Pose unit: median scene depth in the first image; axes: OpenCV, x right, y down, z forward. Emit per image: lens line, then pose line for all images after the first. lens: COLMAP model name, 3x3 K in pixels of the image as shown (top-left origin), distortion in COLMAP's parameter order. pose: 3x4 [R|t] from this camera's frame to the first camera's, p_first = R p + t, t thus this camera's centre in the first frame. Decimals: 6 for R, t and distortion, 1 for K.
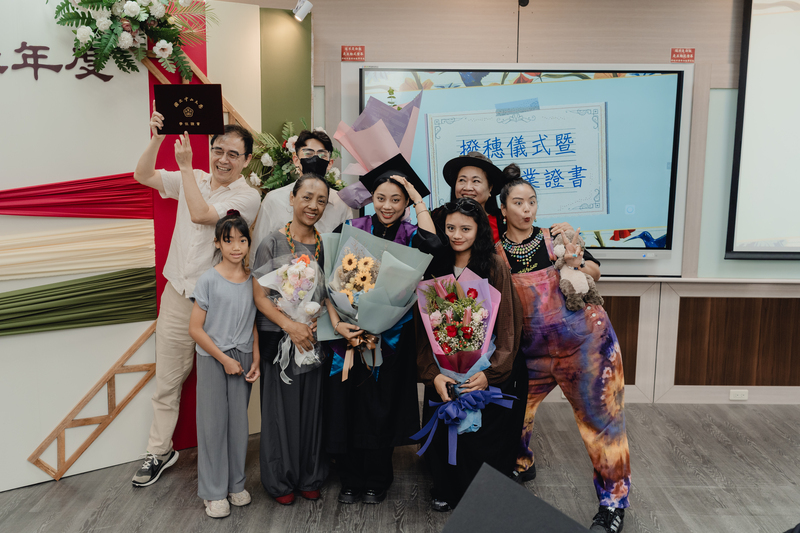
lens RADIAL K [[818.1, 0, 395.8], [0, 818.1, 265.0], [0, 0, 1]] dist [0.020881, 0.000000]
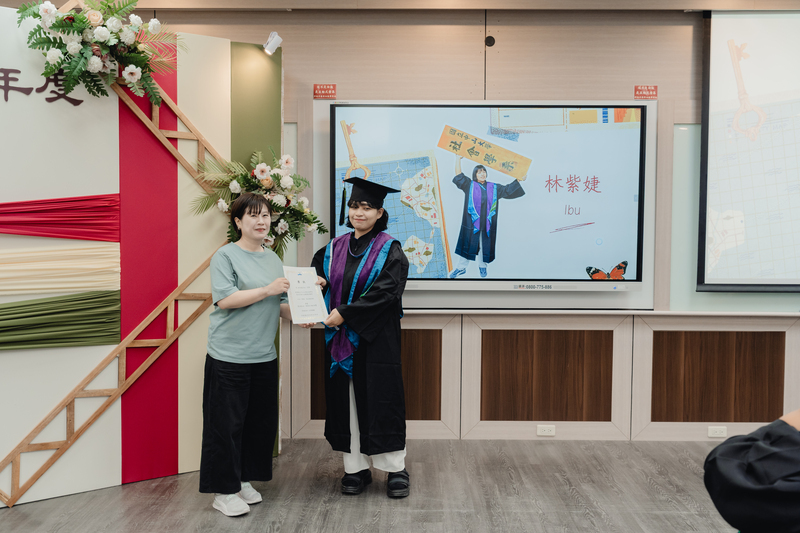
lens RADIAL K [[818.1, 0, 406.1], [0, 818.1, 281.6], [0, 0, 1]] dist [0.020881, 0.000000]
pose [[0.999989, -0.002008, -0.004344, 0.054730], [0.001521, 0.994012, -0.109259, 0.093030], [0.004538, 0.109251, 0.994004, 0.005579]]
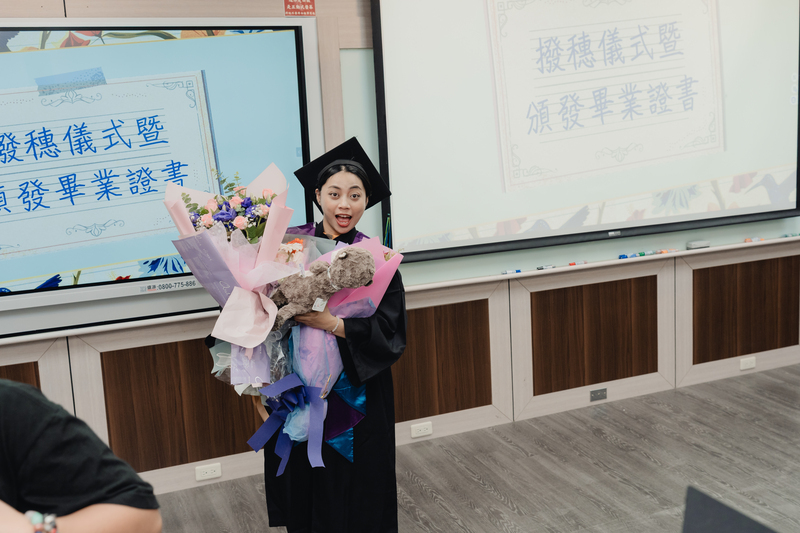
lens RADIAL K [[844.0, 0, 425.6], [0, 844.0, 242.9], [0, 0, 1]] dist [0.014107, 0.000000]
pose [[0.924914, -0.108405, 0.364393, 0.151389], [0.113214, 0.993537, 0.008209, -0.031743], [-0.362928, 0.033661, 0.931209, 0.241813]]
